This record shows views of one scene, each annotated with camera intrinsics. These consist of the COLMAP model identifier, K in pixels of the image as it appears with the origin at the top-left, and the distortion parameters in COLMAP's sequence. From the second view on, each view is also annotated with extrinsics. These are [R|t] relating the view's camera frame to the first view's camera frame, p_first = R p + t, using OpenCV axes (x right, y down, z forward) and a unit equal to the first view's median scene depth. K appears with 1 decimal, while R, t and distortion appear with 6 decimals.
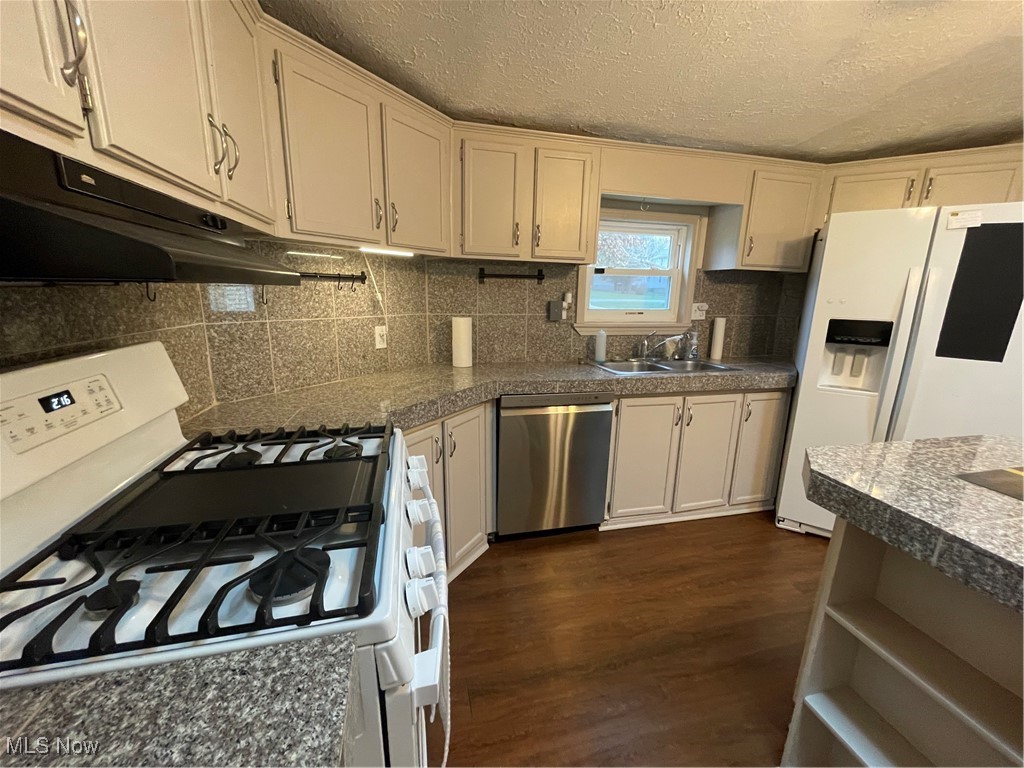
lens RADIAL K [[414.0, 0, 512.2], [0, 414.0, 385.9], [0, 0, 1]] dist [-0.002344, -0.000089]
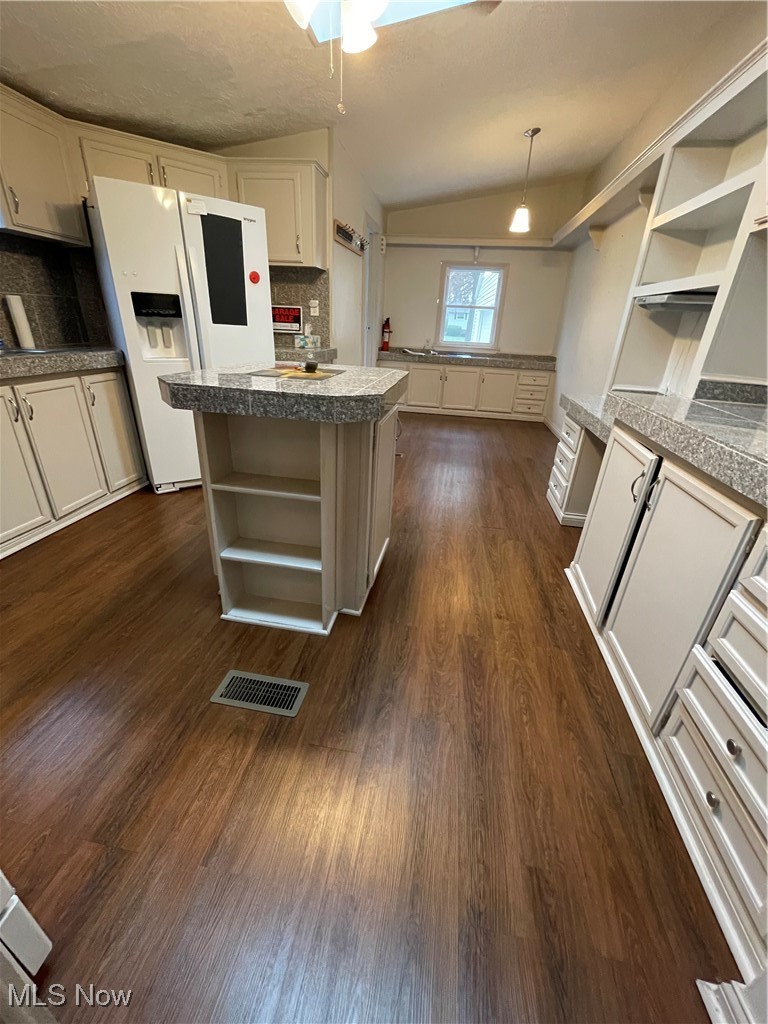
lens RADIAL K [[414.0, 0, 382.9], [0, 414.0, 512.6], [0, 0, 1]] dist [-0.002344, -0.000089]
pose [[0.391040, -0.385230, 0.835874, -0.098354], [0.172133, 0.922776, 0.344753, 0.105798], [-0.904134, 0.009069, 0.427153, -0.056268]]
